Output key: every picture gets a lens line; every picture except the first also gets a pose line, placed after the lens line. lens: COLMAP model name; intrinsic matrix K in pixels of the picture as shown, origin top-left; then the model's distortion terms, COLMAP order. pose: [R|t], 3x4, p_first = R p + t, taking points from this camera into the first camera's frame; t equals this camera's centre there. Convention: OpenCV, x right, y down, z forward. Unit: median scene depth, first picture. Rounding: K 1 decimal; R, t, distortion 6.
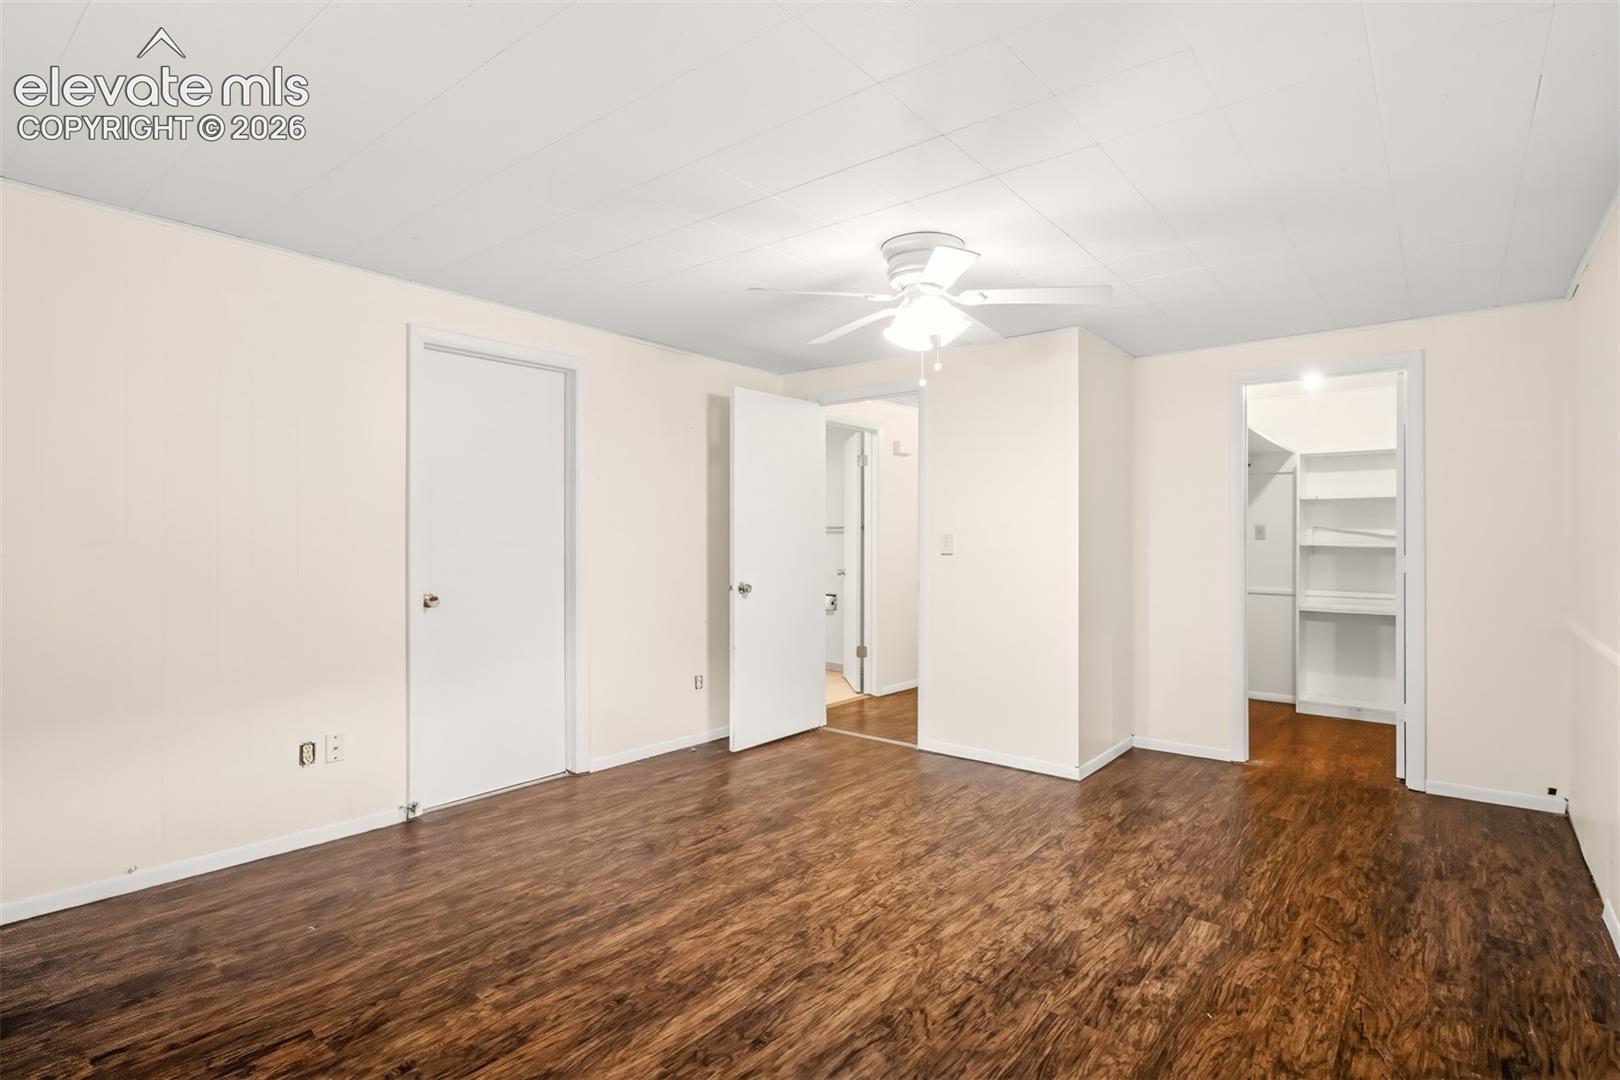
lens RADIAL K [[835.5, 0, 805.3], [0, 835.5, 539.4], [0, 0, 1]] dist [-0.000338, -0.000393]
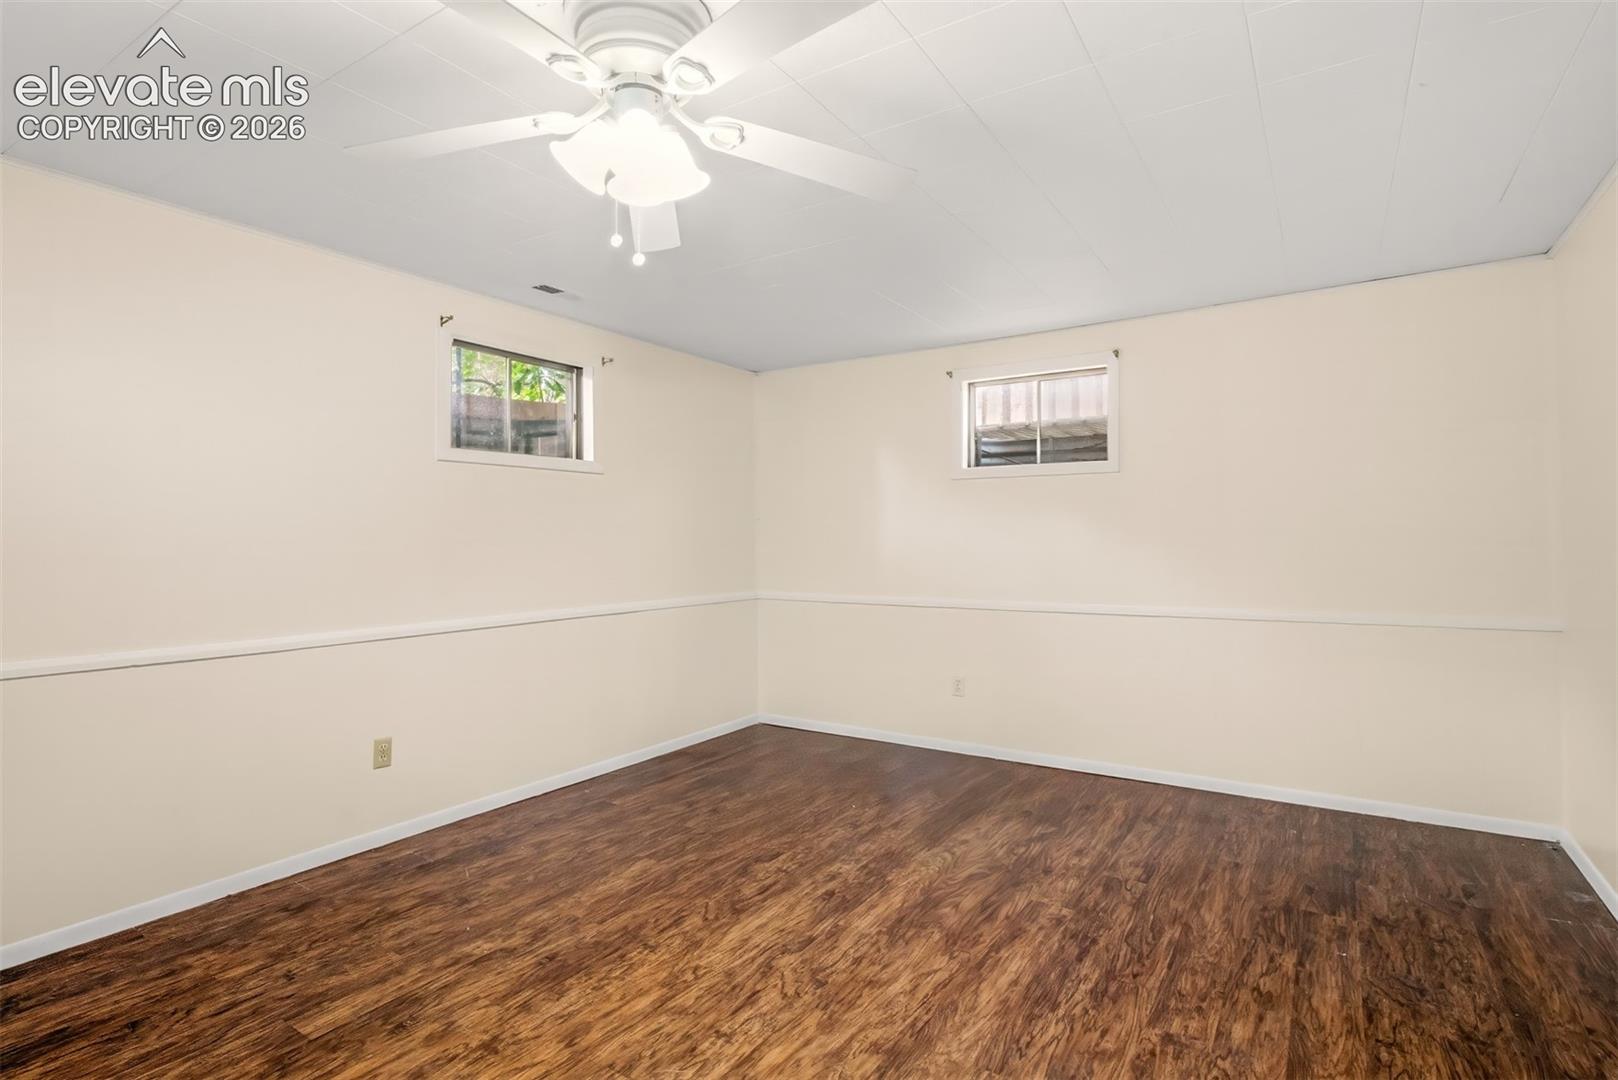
lens RADIAL K [[834.4, 0, 808.4], [0, 834.4, 539.3], [0, 0, 1]] dist [-0.000338, -0.000393]
pose [[-0.994601, -0.001861, -0.103758, 0.103348], [-0.002157, 0.999994, 0.002737, 0.001313], [0.103753, 0.002946, -0.994599, 1.945501]]
